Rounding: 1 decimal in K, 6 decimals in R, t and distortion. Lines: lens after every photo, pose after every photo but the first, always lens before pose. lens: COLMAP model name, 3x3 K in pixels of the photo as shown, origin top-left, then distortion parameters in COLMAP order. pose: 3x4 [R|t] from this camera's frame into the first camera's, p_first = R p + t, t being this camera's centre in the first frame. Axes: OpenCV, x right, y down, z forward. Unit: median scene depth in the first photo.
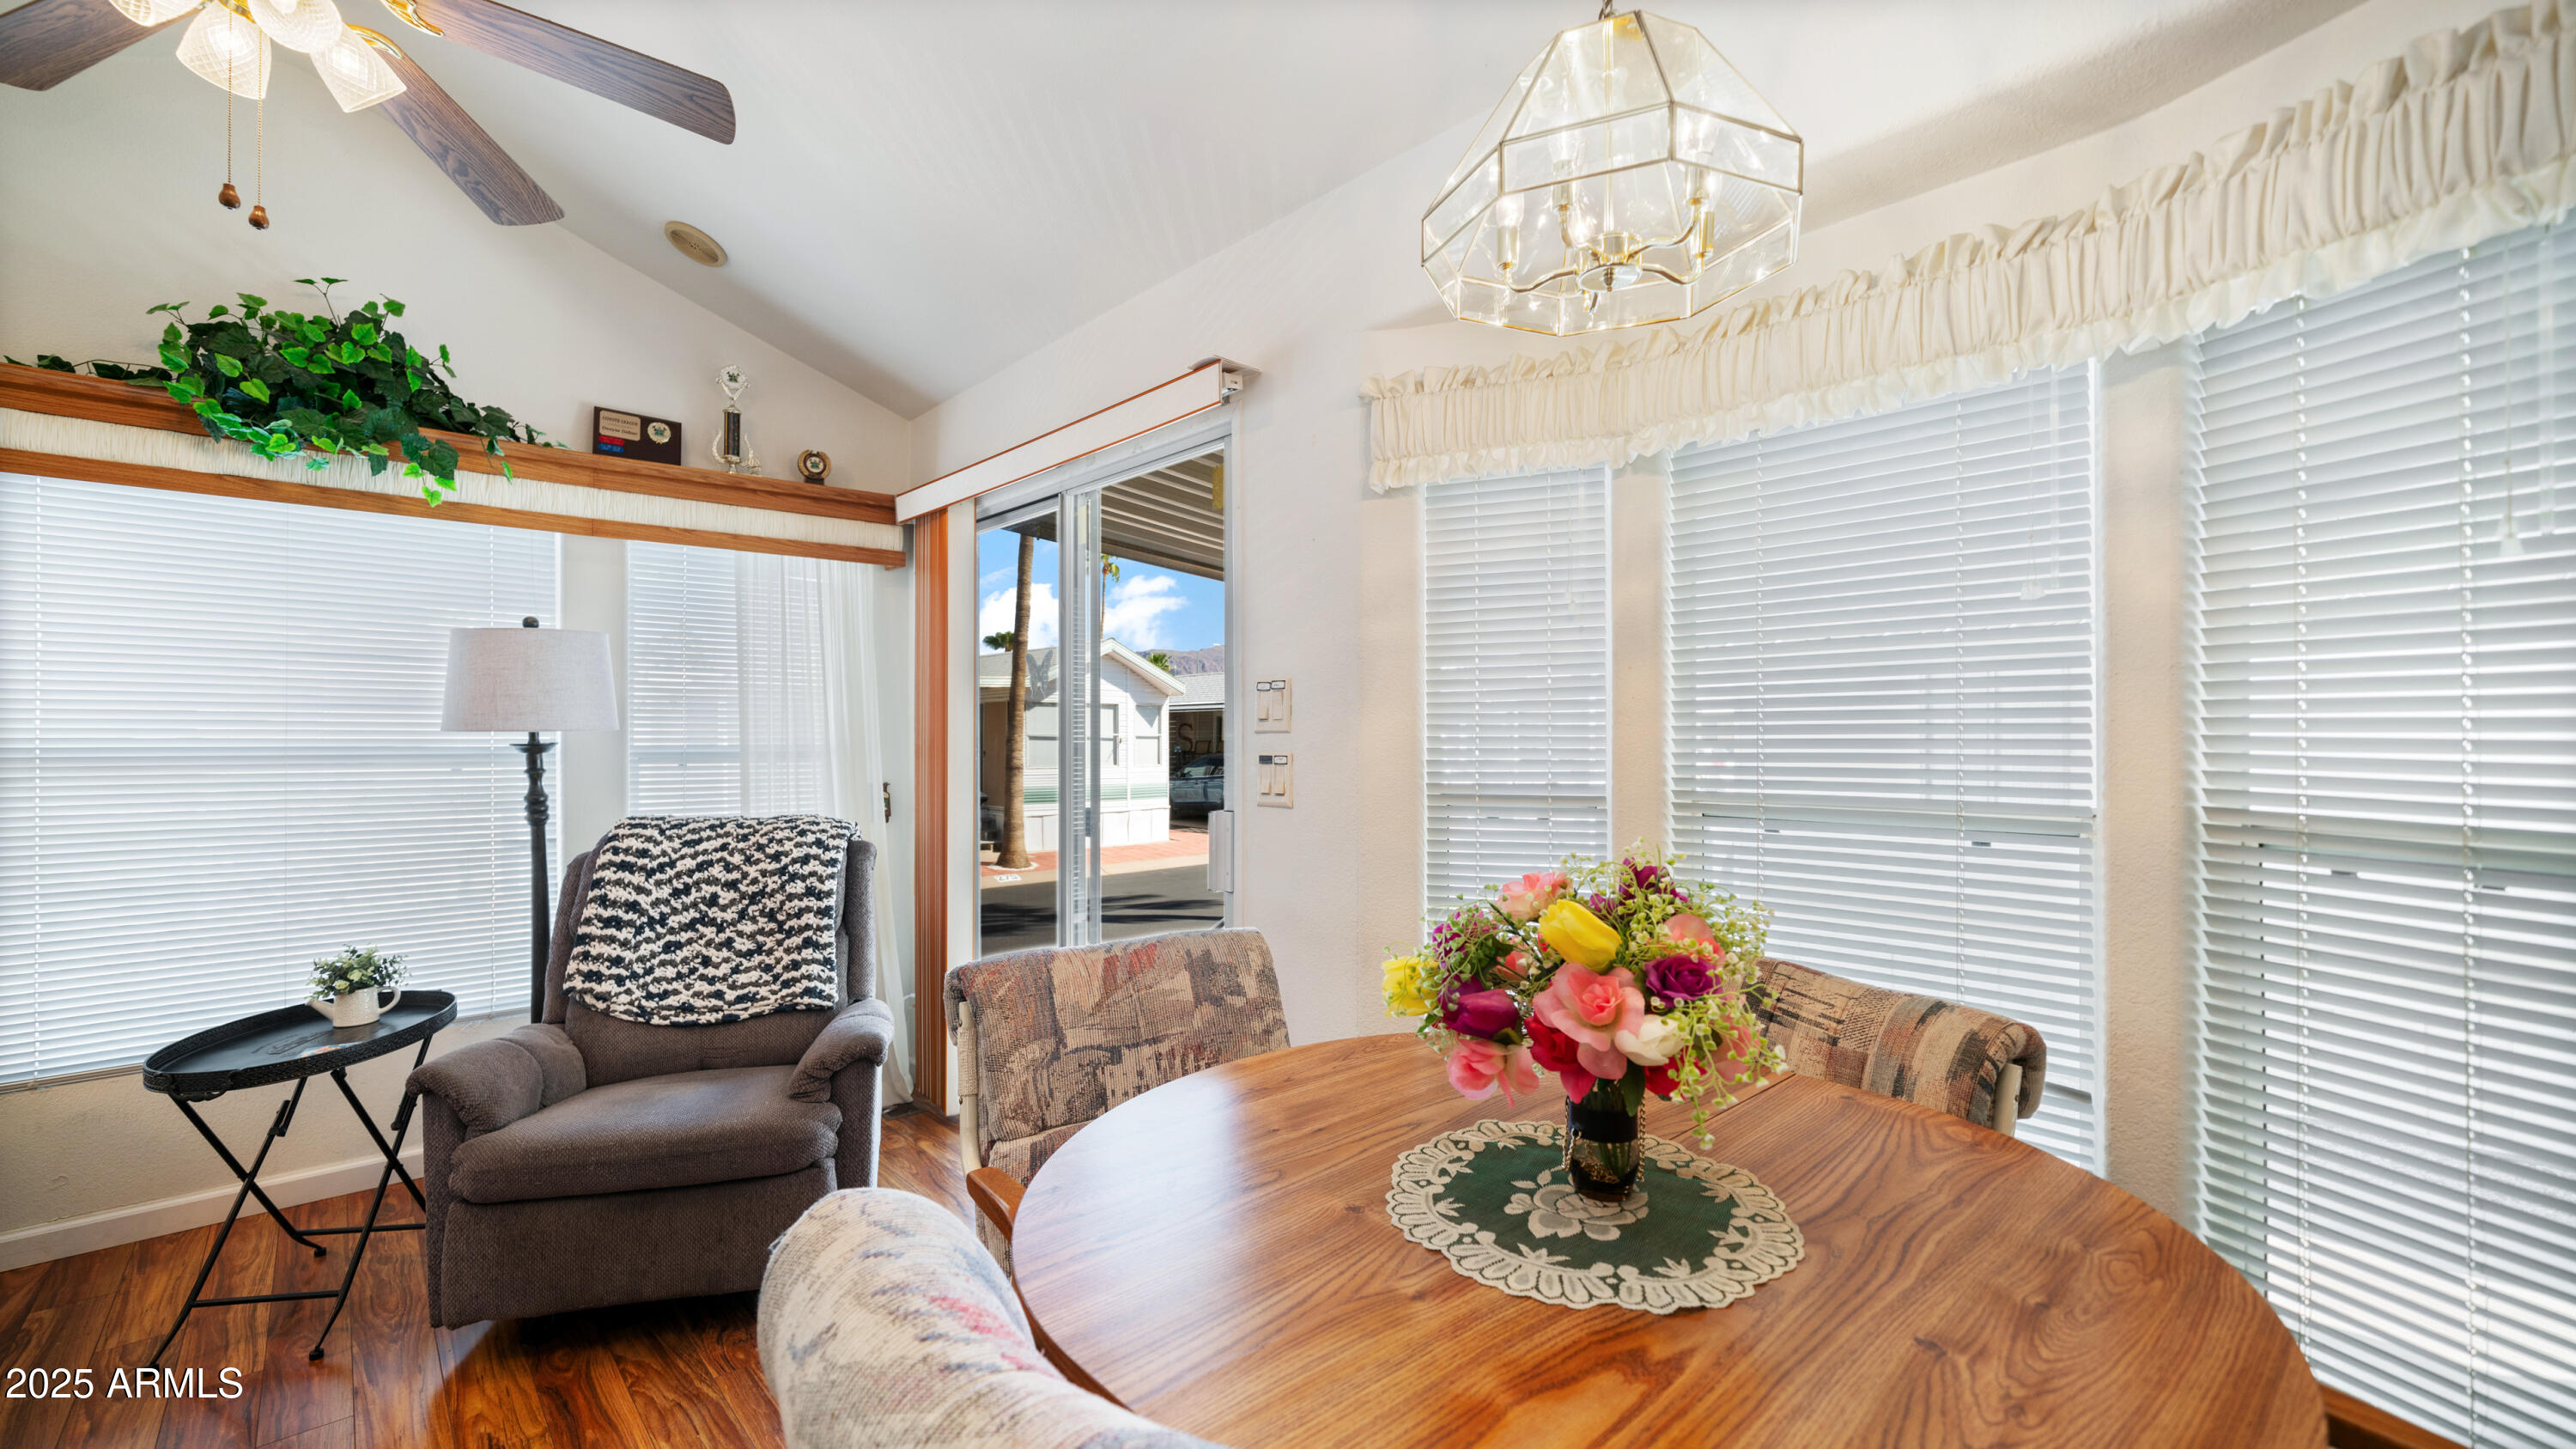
lens RADIAL K [[1044.3, 0, 1263.8], [0, 1044.3, 737.7], [0, 0, 1]] dist [-0.000287, 0.000676]
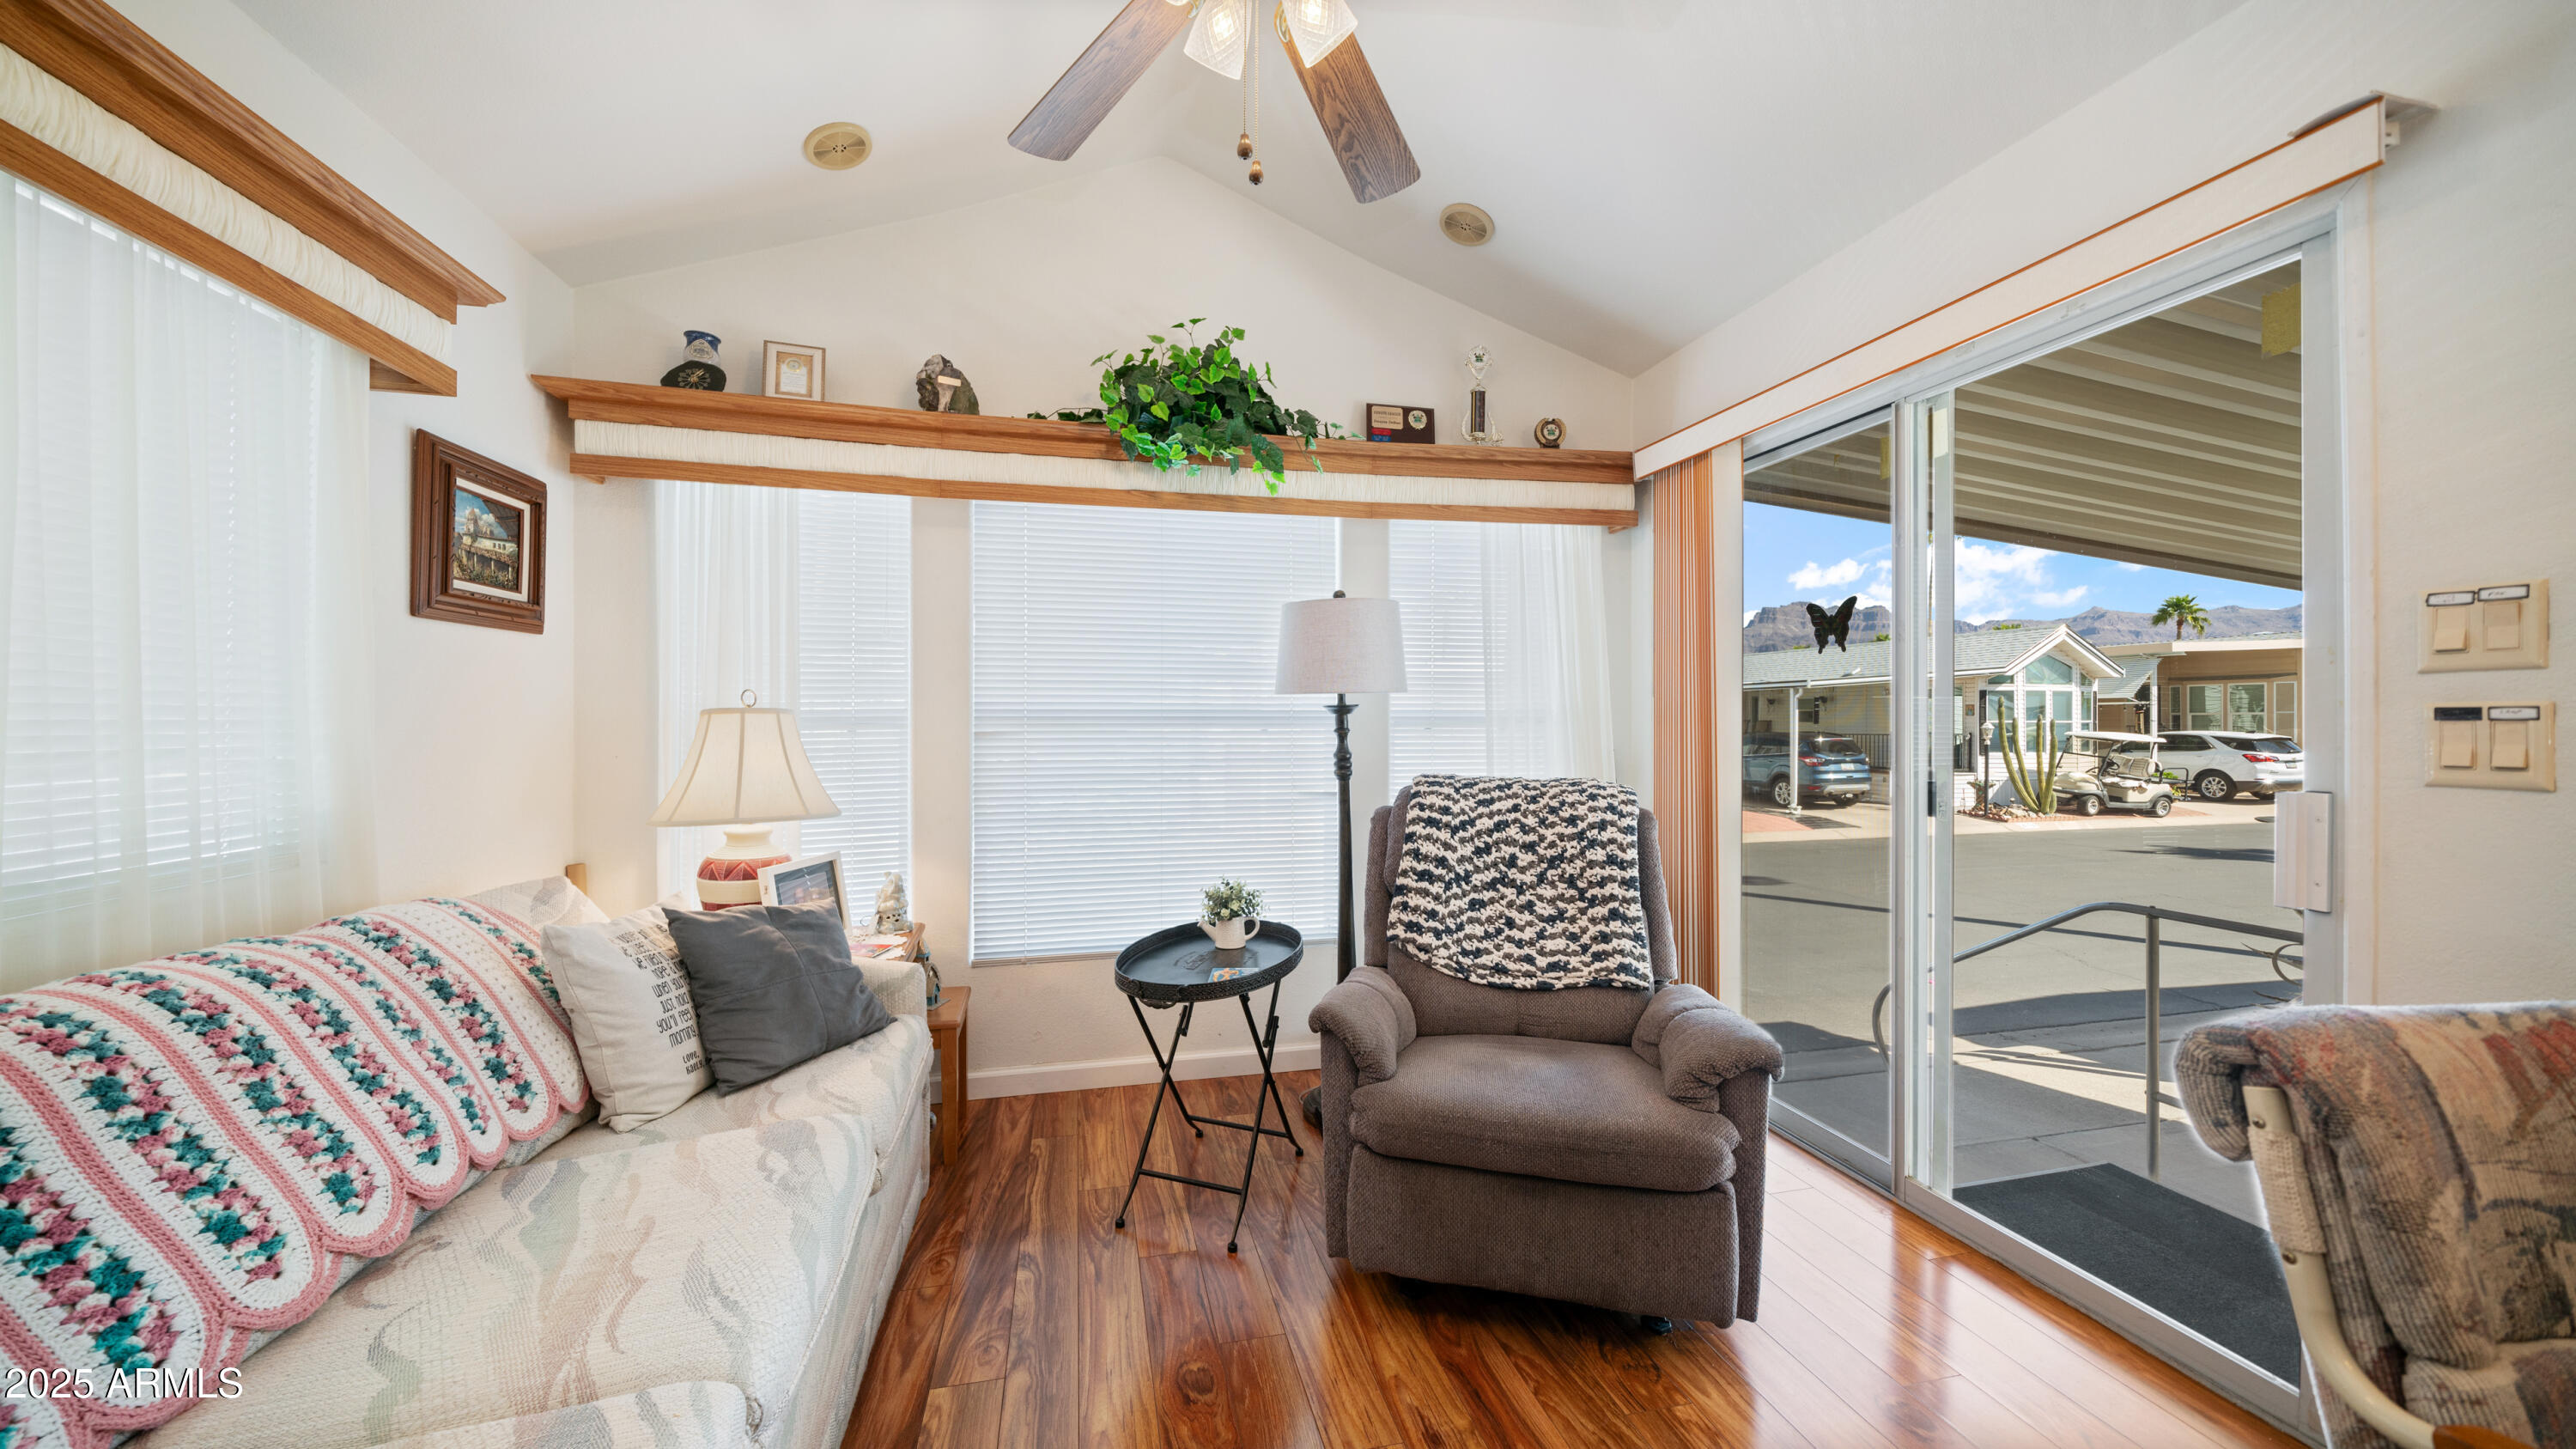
lens RADIAL K [[894.0, 0, 1268.0], [0, 894.0, 720.2], [0, 0, 1]] dist [-0.009733, 0.000734]
pose [[0.866757, 0.000698, -0.498730, -0.316870], [-0.000132, 0.999999, 0.001170, 0.021609], [0.498731, -0.000948, 0.866756, 0.154903]]
